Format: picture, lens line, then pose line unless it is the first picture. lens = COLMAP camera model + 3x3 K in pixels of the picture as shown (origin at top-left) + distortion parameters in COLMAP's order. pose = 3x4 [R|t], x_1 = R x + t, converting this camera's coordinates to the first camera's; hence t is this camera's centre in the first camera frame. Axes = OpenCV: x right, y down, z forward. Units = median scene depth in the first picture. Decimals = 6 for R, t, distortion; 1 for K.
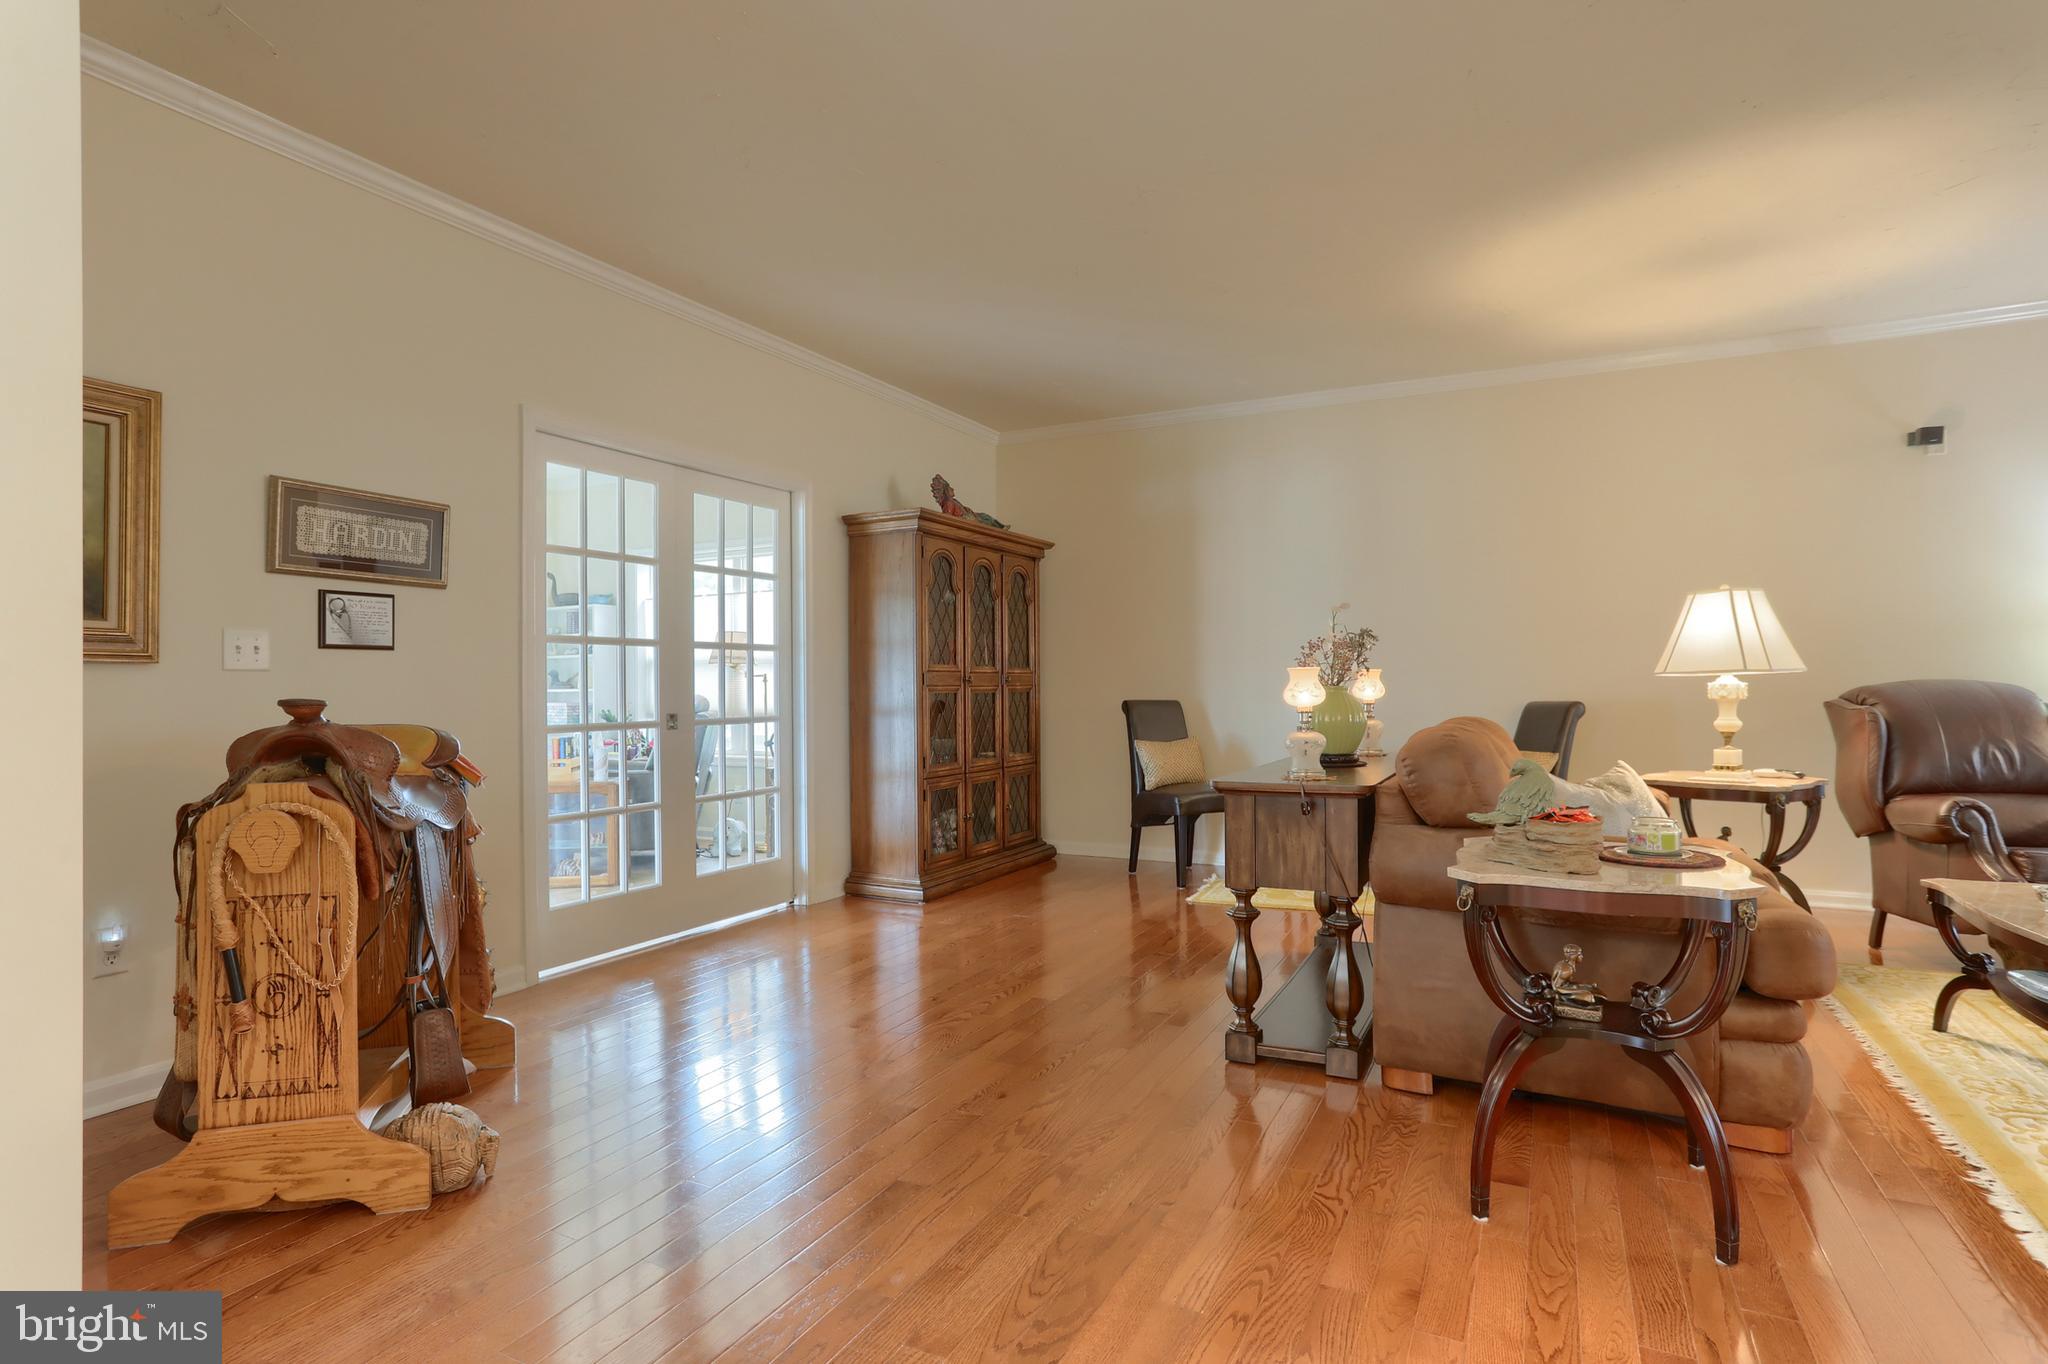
lens RADIAL K [[1019.3, 0, 1020.8], [0, 1019.3, 678.4], [0, 0, 1]] dist [-0.025973, 0.015829]
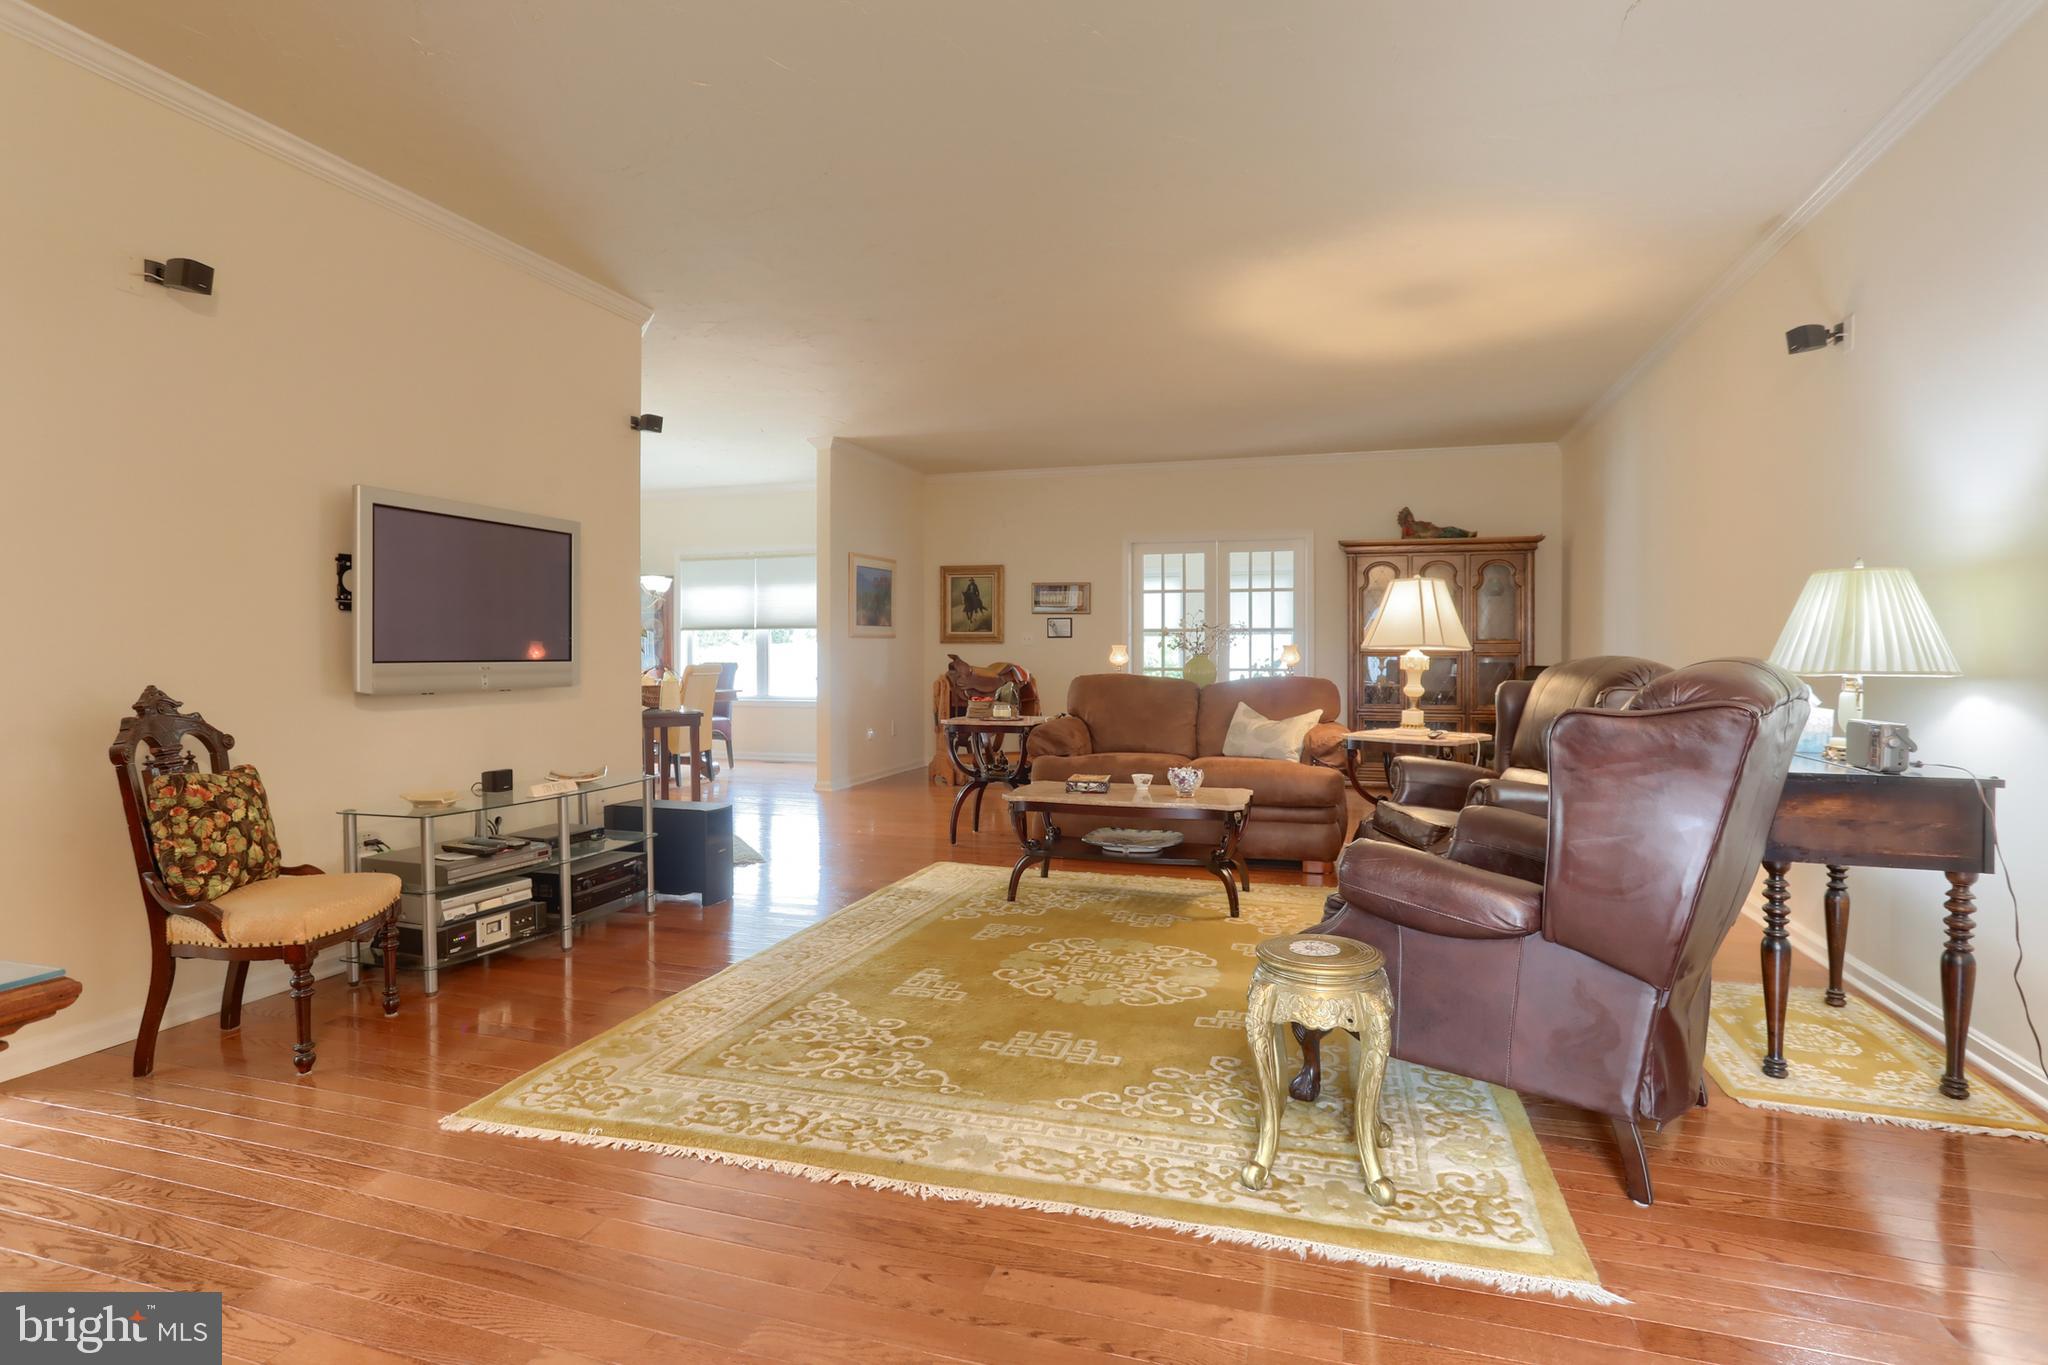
lens RADIAL K [[1019.3, 0, 1027.7], [0, 1019.3, 667.3], [0, 0, 1]] dist [-0.025973, 0.015829]
pose [[0.168796, 0.024178, -0.985354, 1.810771], [-0.000034, 0.999699, 0.024524, -0.012073], [0.985651, -0.004106, 0.168746, 0.334731]]
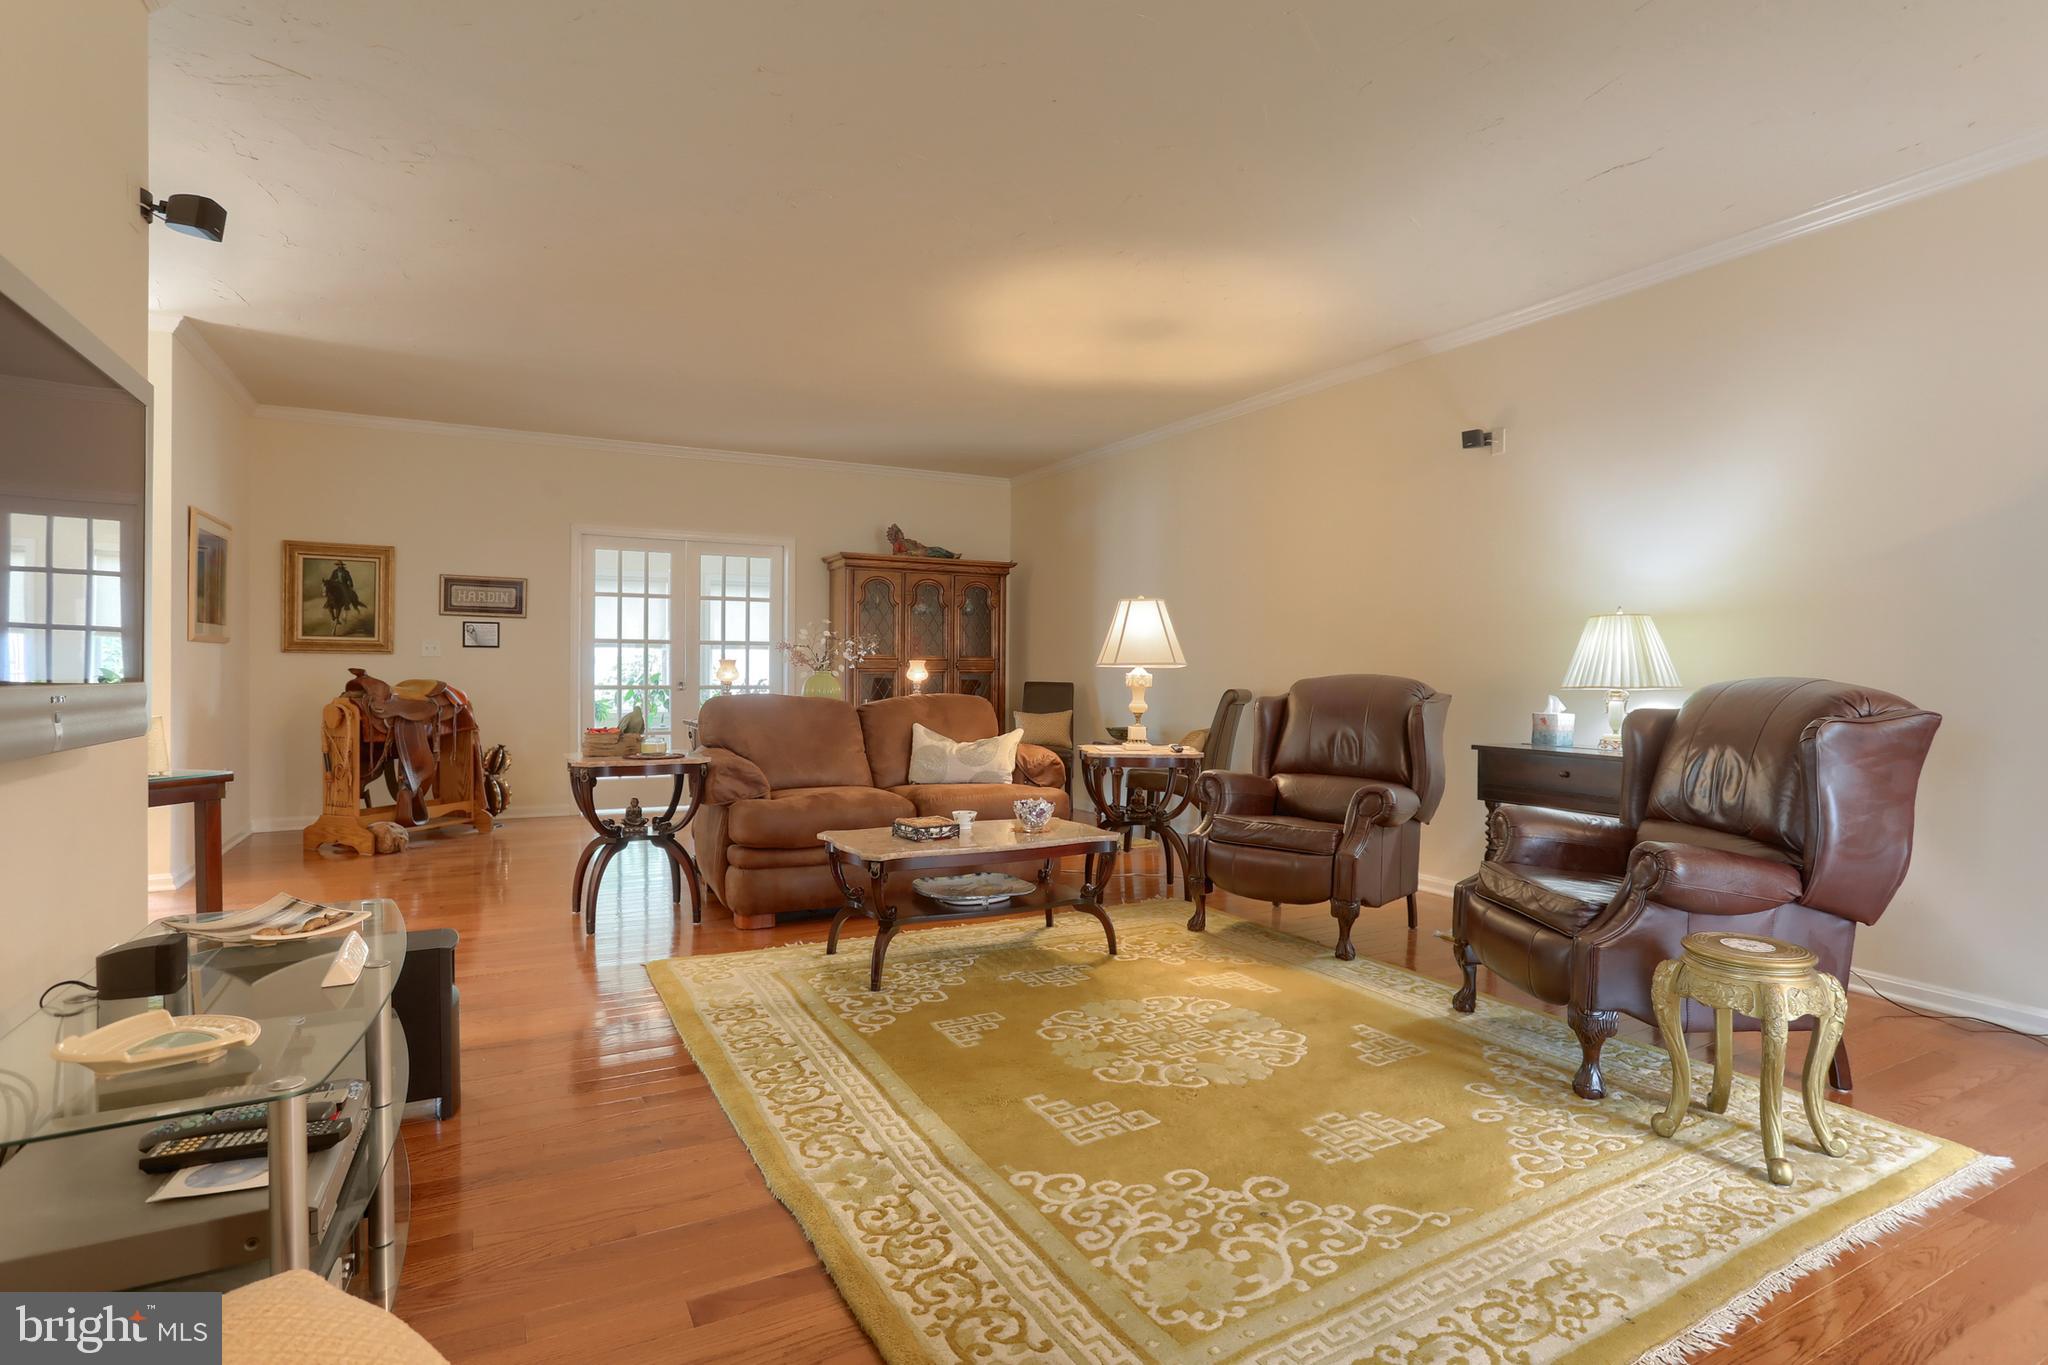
lens RADIAL K [[1019.3, 0, 1017.5], [0, 1019.3, 685.3], [0, 0, 1]] dist [-0.025973, 0.015829]
pose [[0.823941, 0.022656, -0.566223, 1.289639], [-0.011791, 0.999670, 0.022842, -0.008481], [0.566553, -0.012144, 0.823936, -0.138638]]
